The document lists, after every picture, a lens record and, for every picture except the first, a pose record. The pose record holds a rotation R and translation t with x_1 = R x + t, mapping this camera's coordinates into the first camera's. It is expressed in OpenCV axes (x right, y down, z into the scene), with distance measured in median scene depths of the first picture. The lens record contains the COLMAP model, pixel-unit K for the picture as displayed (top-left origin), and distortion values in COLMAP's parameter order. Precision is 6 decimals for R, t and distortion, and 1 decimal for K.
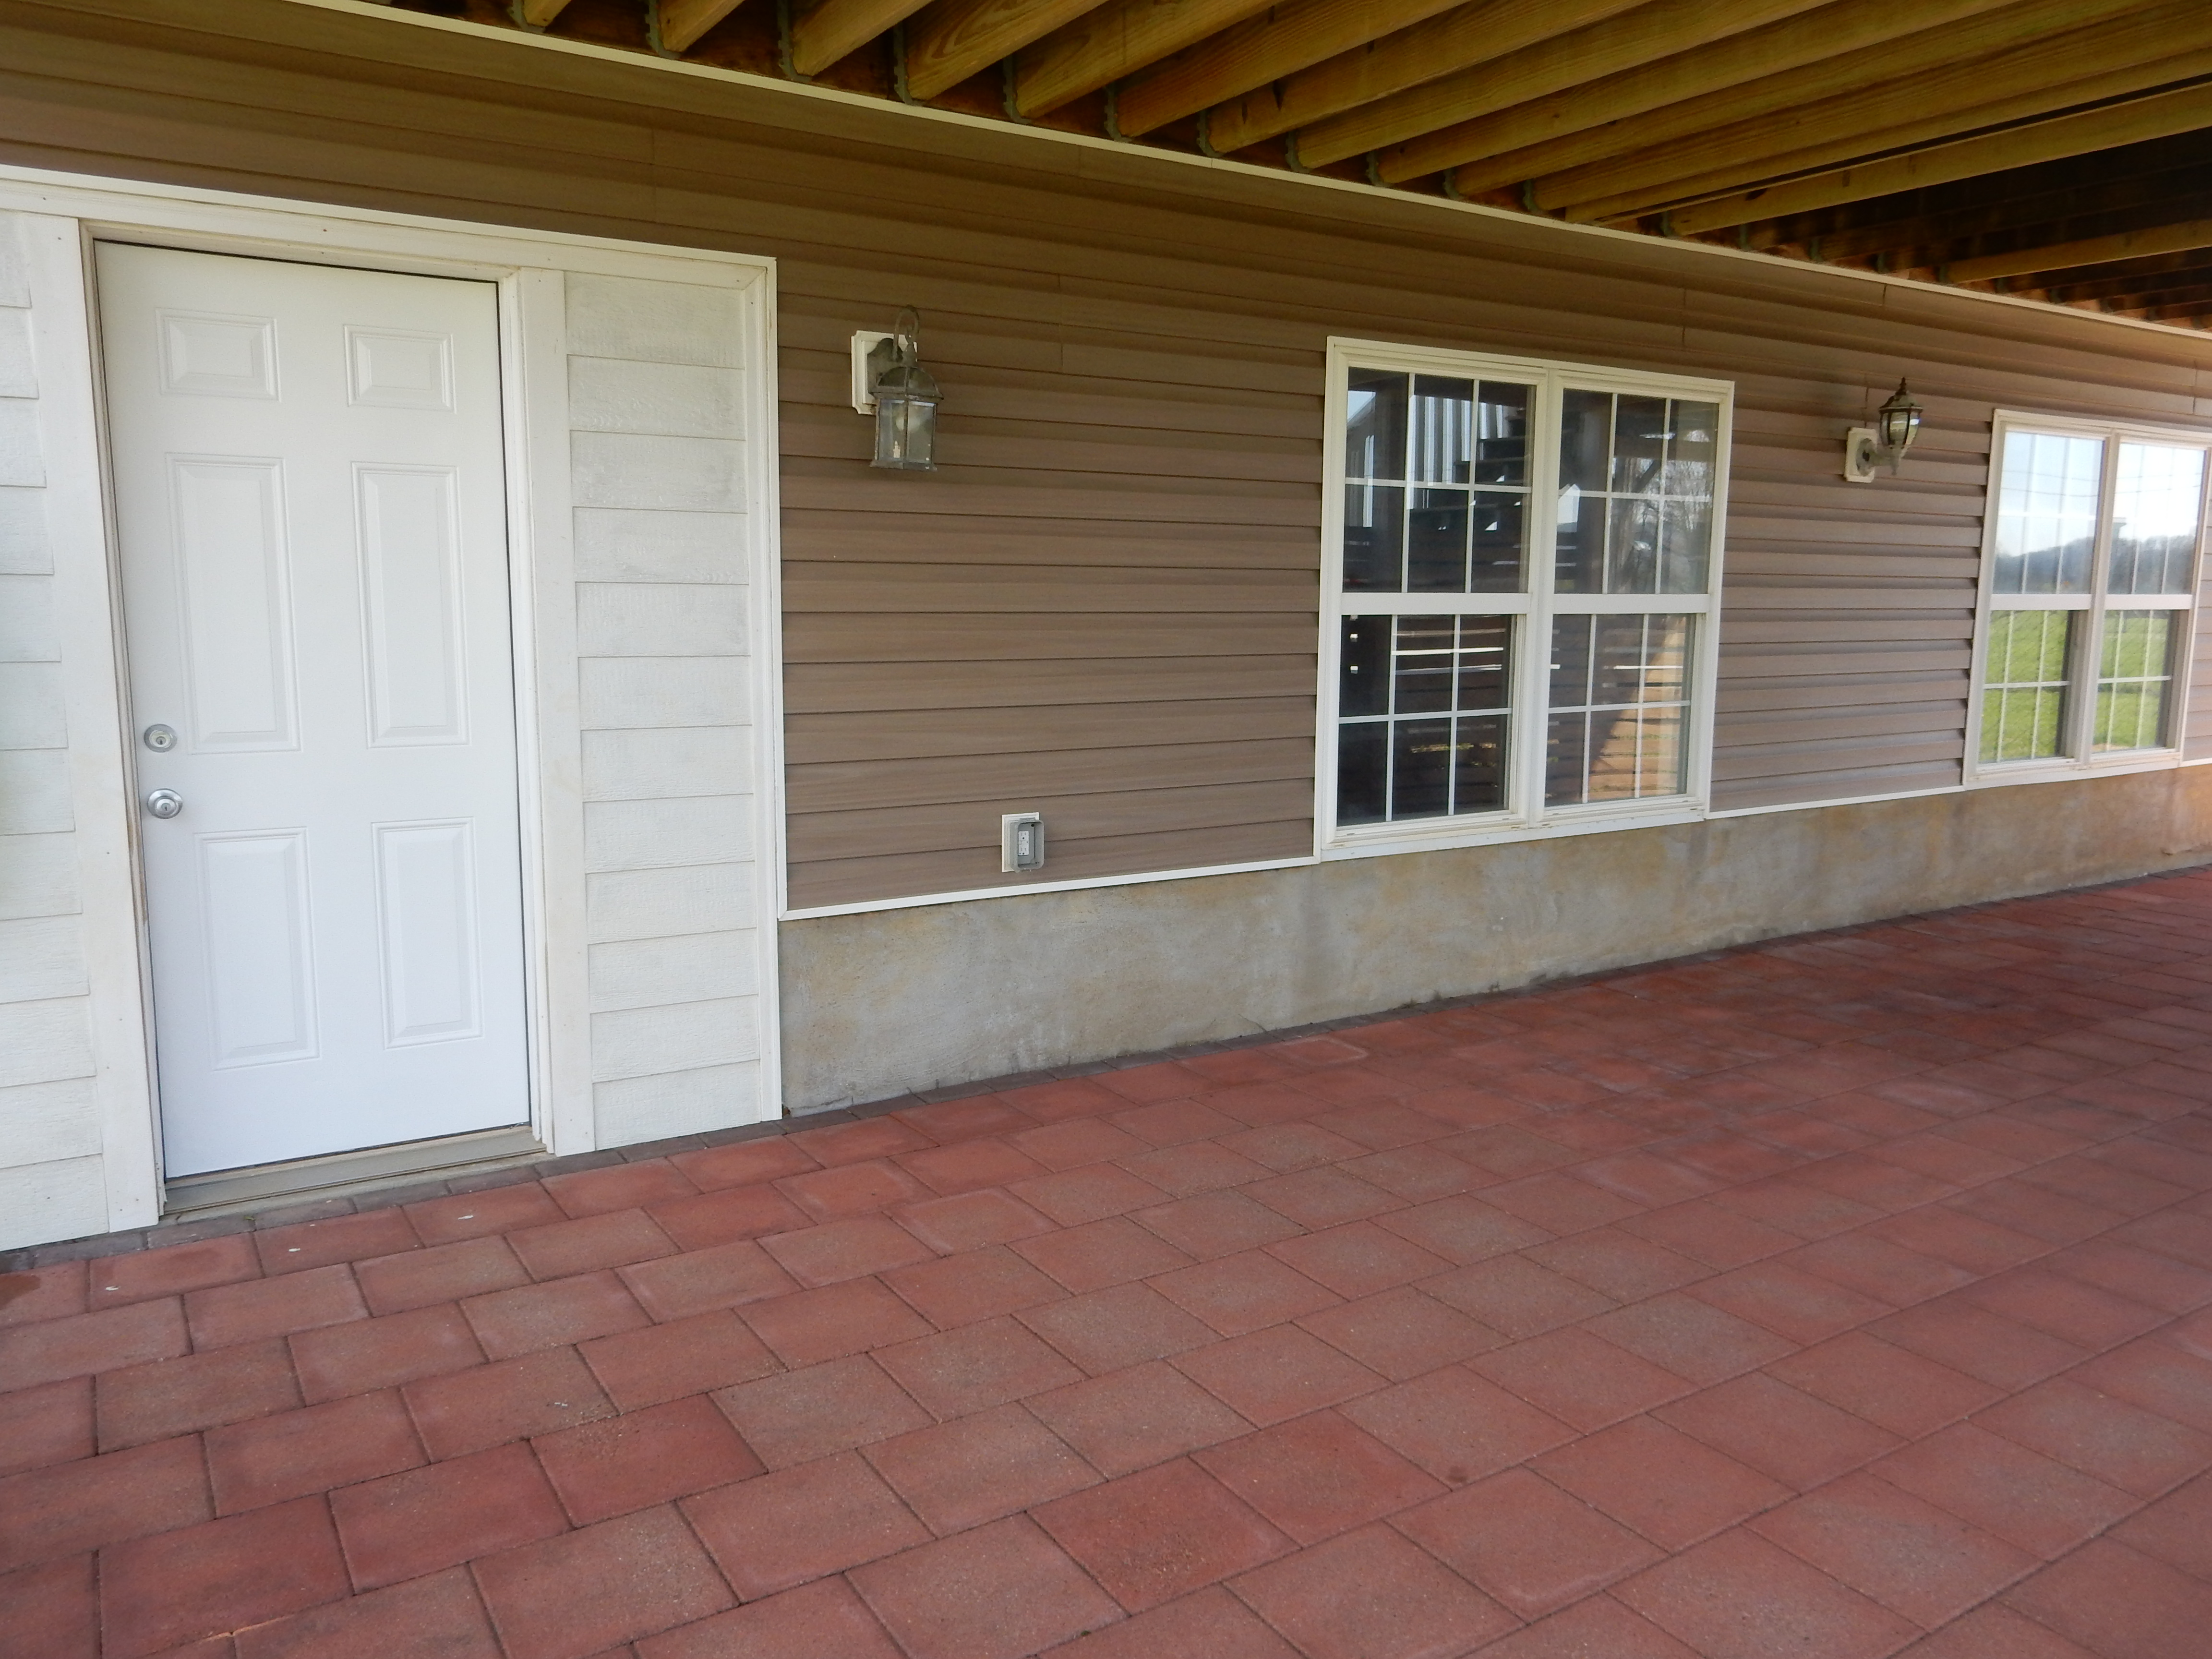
lens RADIAL K [[1616.5, 0, 1106.0], [0, 1616.5, 829.5], [0, 0, 1]] dist [-0.005831, 0.002369]
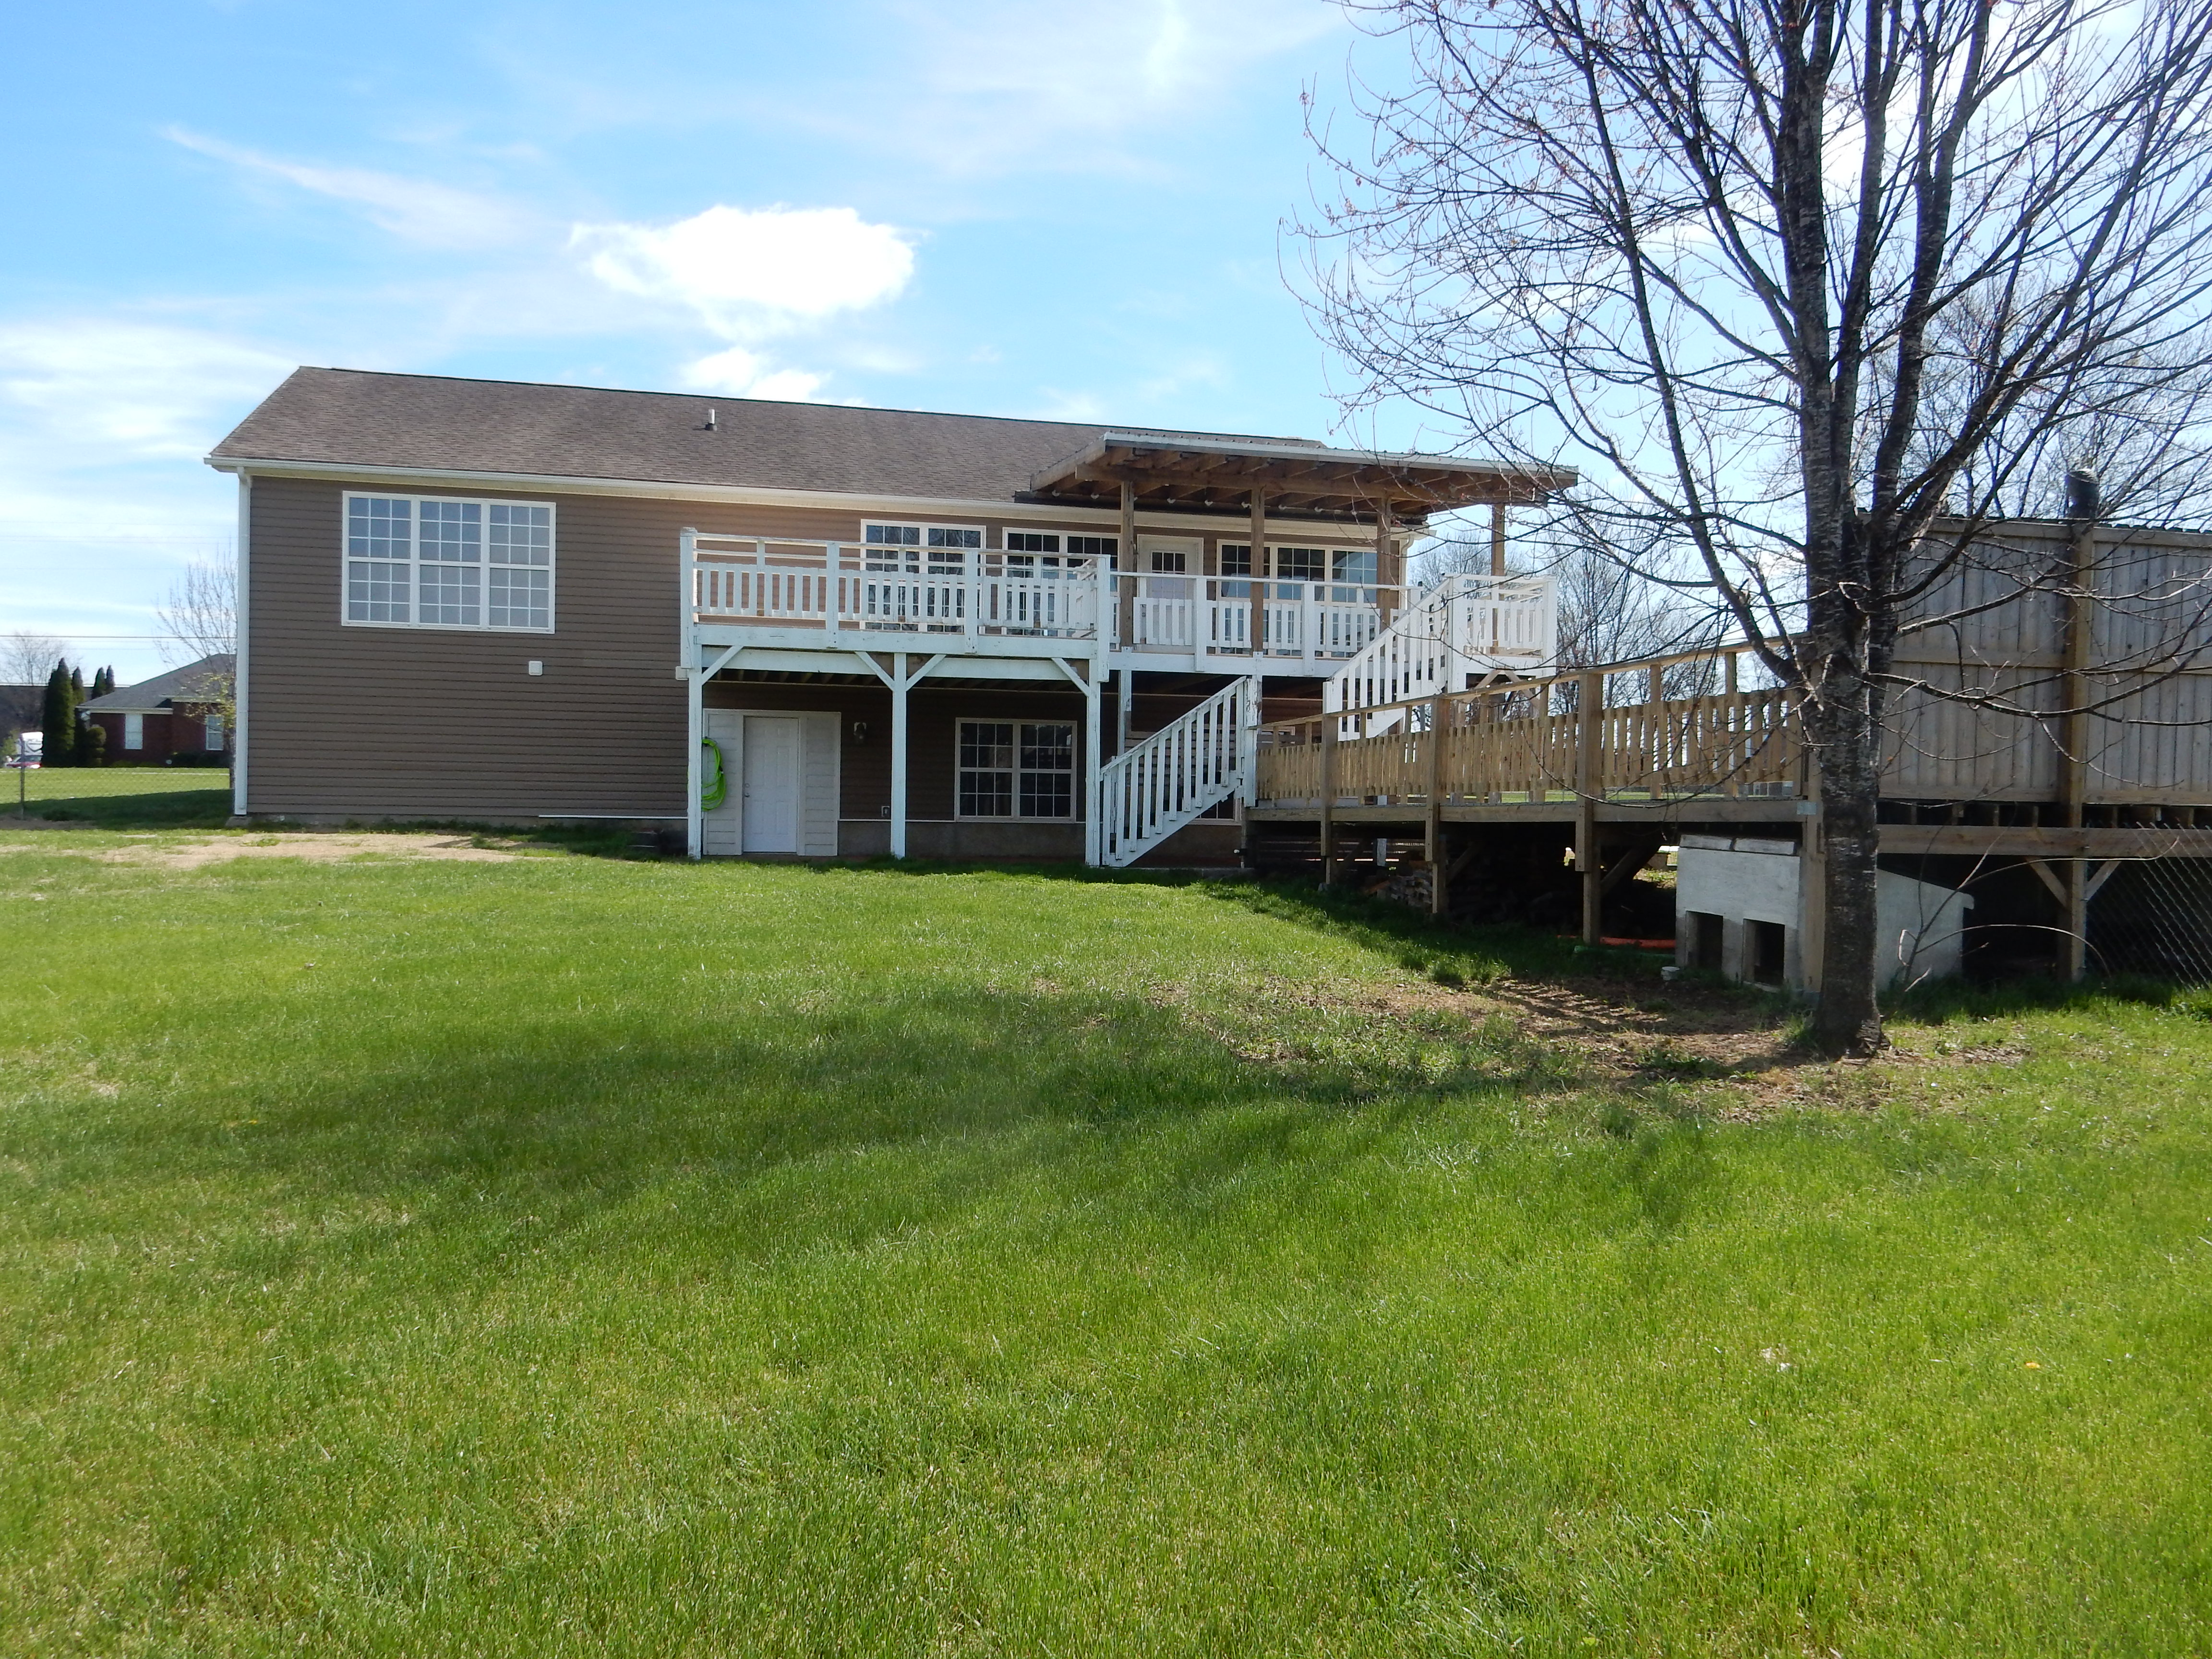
lens RADIAL K [[1620.8, 0, 1106.0], [0, 1620.8, 829.5], [0, 0, 1]] dist [-0.002627, -0.002838]
pose [[0.948822, 0.005254, -0.315768, 2.600763], [-0.051107, 0.989237, -0.137107, 0.851776], [0.311649, 0.146228, 0.938878, -4.253890]]
